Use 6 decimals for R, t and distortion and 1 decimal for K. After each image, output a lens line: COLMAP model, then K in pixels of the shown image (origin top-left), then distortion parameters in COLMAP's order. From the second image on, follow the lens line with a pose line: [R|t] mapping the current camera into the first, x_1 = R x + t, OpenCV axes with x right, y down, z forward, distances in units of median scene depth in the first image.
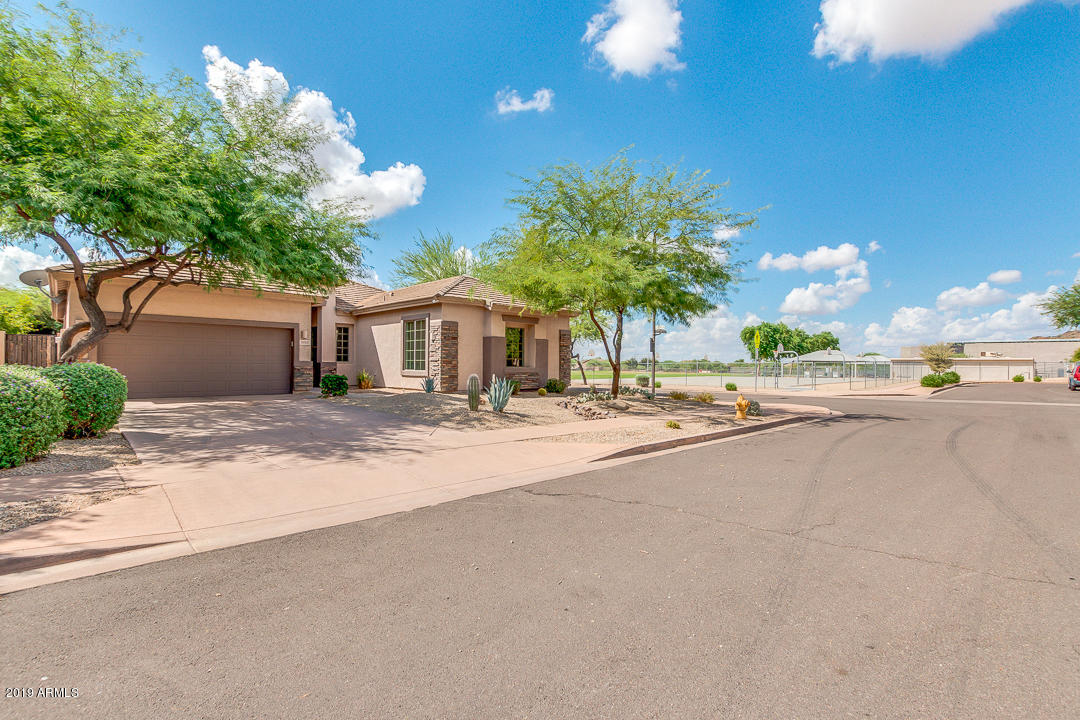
lens RADIAL K [[505.2, 0, 538.3], [0, 505.2, 365.2], [0, 0, 1]] dist [-0.016116, 0.000159]
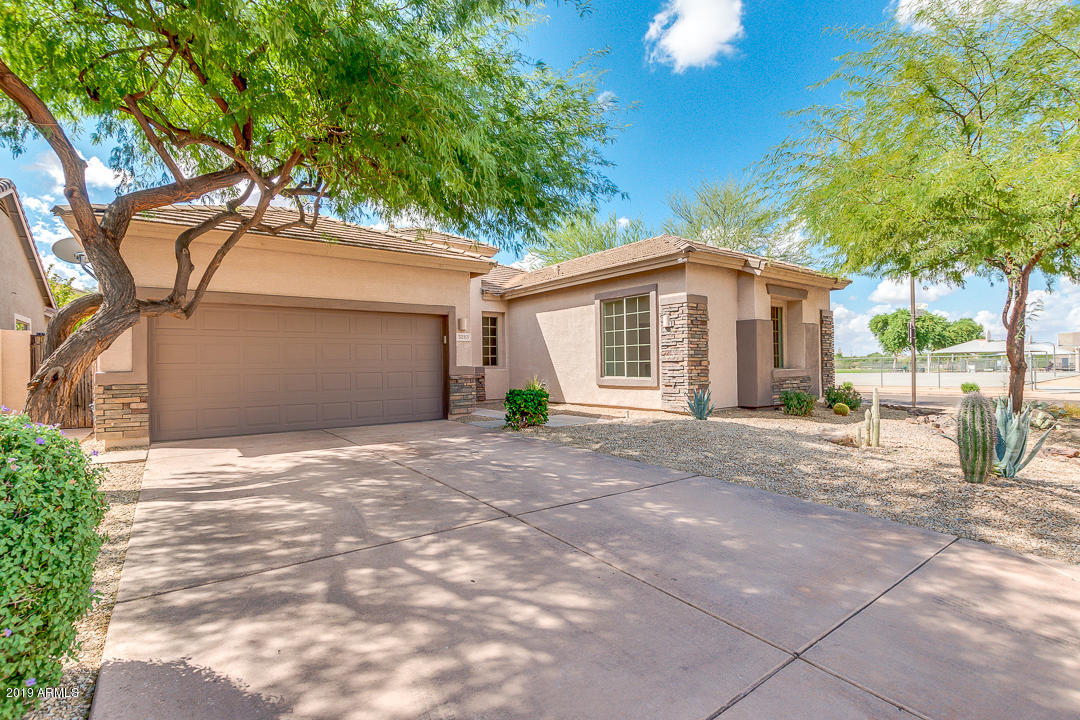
lens RADIAL K [[505.2, 0, 538.3], [0, 505.2, 360.7], [0, 0, 1]] dist [-0.016116, 0.000159]
pose [[0.990682, -0.022679, -0.134293, -0.268216], [0.021490, 0.999716, -0.010303, -0.006485], [0.134488, 0.007321, 0.990888, 0.363332]]
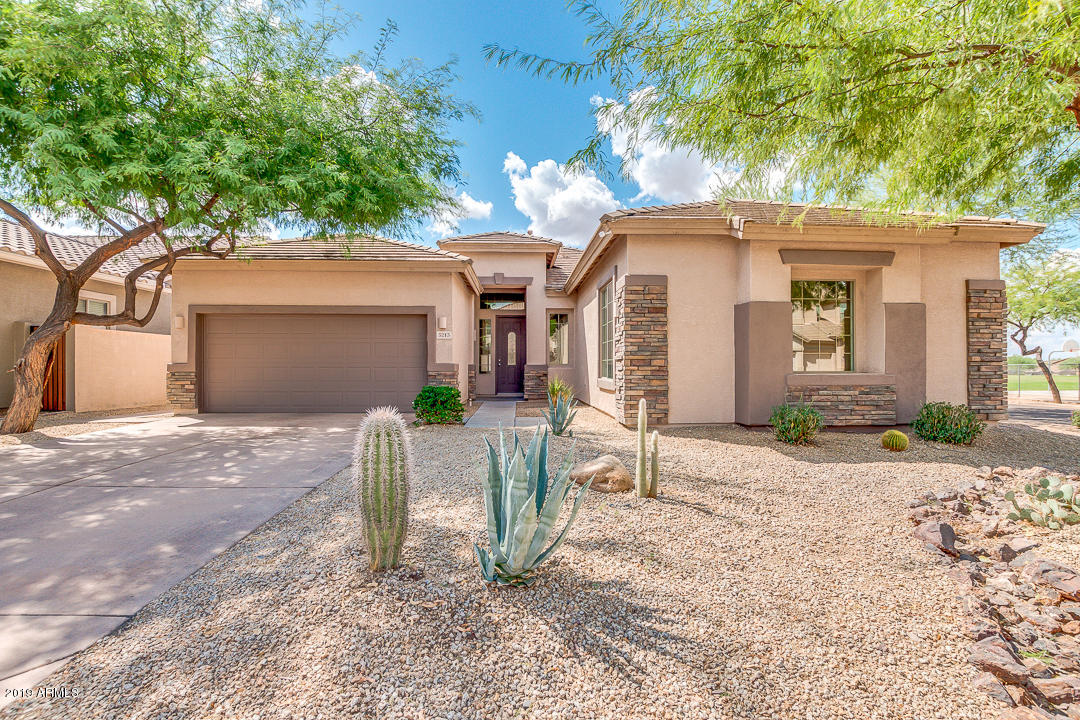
lens RADIAL K [[493.1, 0, 543.4], [0, 493.1, 362.3], [0, 0, 1]] dist [-0.020972, 0.001261]
pose [[0.749772, -0.011924, -0.661589, 0.051422], [0.004859, 0.999910, -0.012515, -0.000840], [0.661679, 0.006169, 0.749762, 0.565441]]
